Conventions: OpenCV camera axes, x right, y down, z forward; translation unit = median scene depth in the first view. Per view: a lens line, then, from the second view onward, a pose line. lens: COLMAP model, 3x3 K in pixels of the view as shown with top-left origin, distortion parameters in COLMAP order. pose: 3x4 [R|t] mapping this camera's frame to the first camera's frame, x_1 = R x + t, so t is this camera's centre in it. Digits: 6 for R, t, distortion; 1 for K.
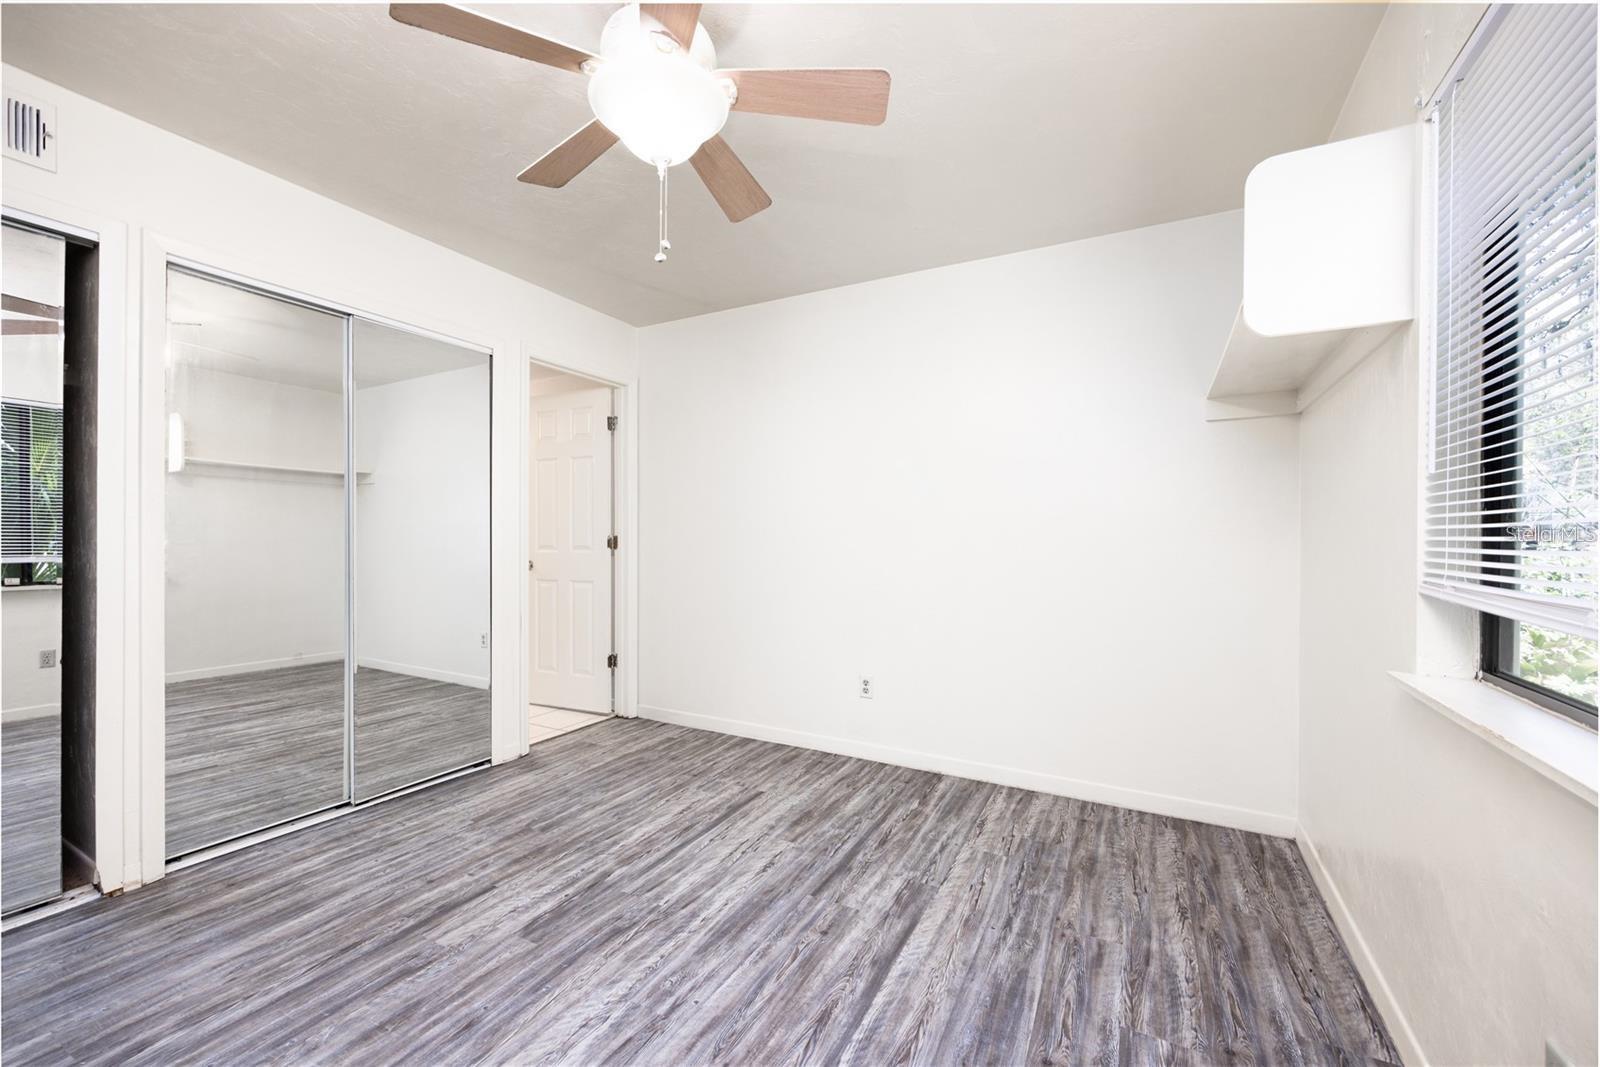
lens RADIAL K [[652.4, 0, 798.7], [0, 652.4, 535.0], [0, 0, 1]] dist [-0.000948, 0.000826]
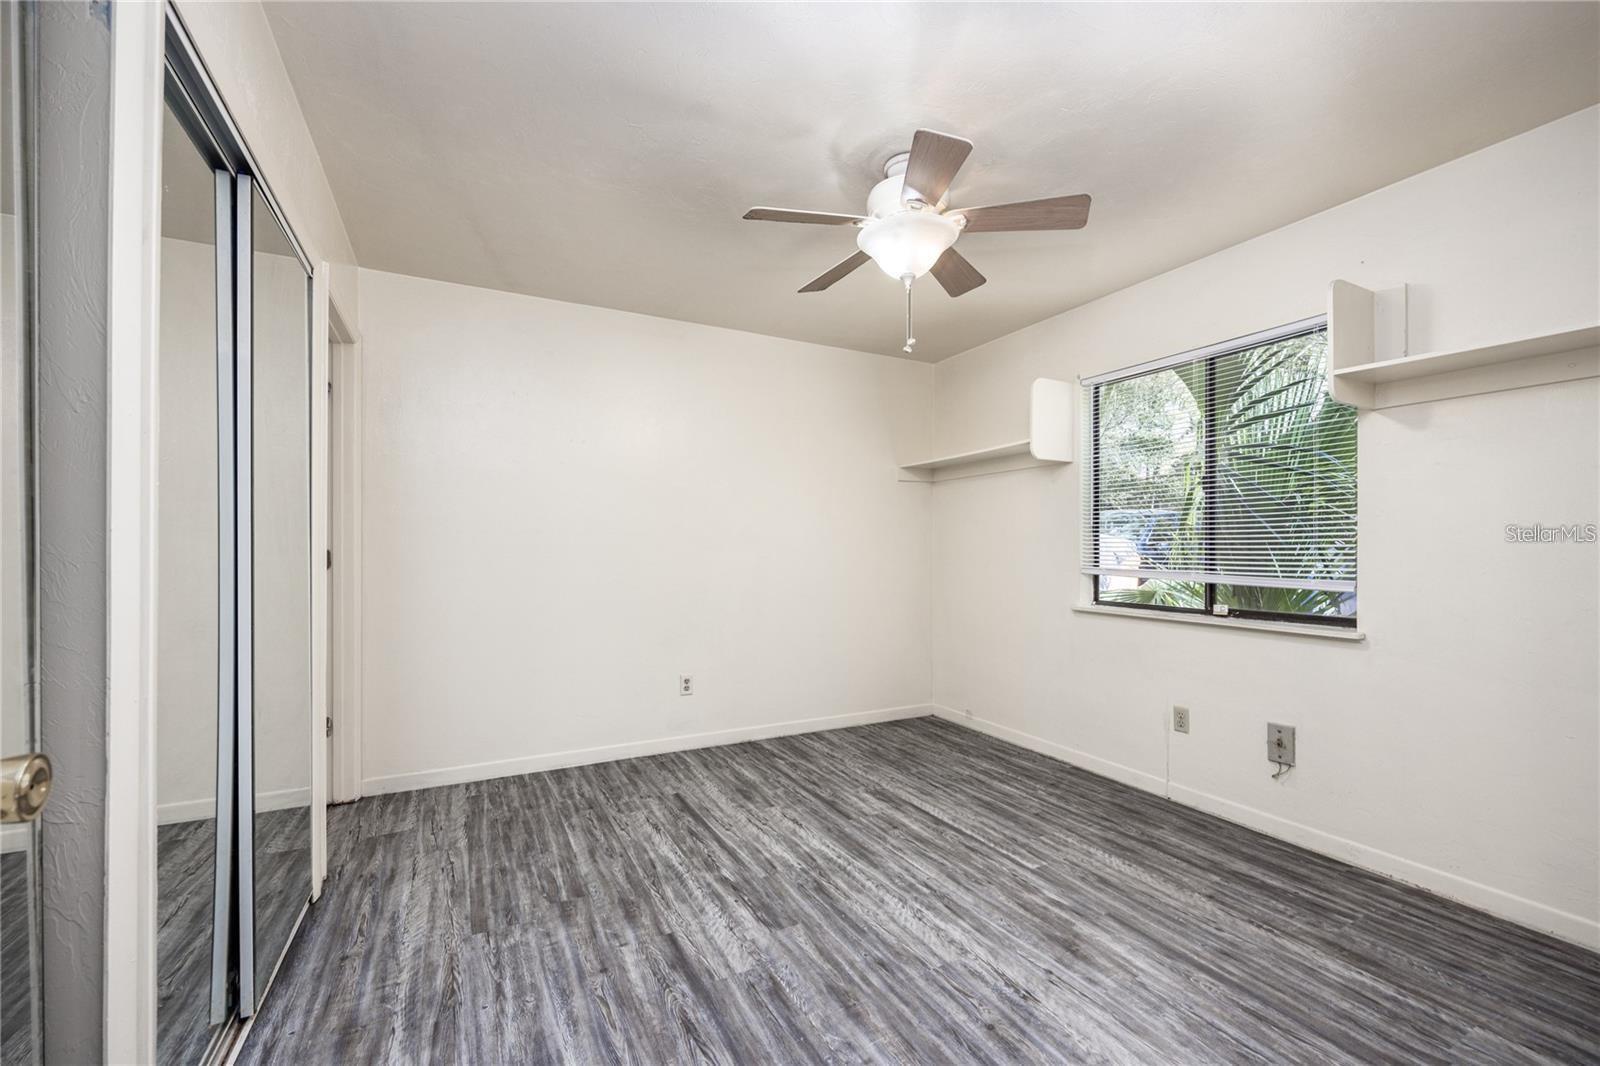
lens RADIAL K [[652.4, 0, 805.1], [0, 652.4, 545.5], [0, 0, 1]] dist [-0.000948, 0.000826]
pose [[0.549739, 0.000180, 0.835336, -1.004177], [-0.002701, 0.999995, 0.001562, -0.019119], [-0.835332, -0.003115, 0.549737, 0.284167]]
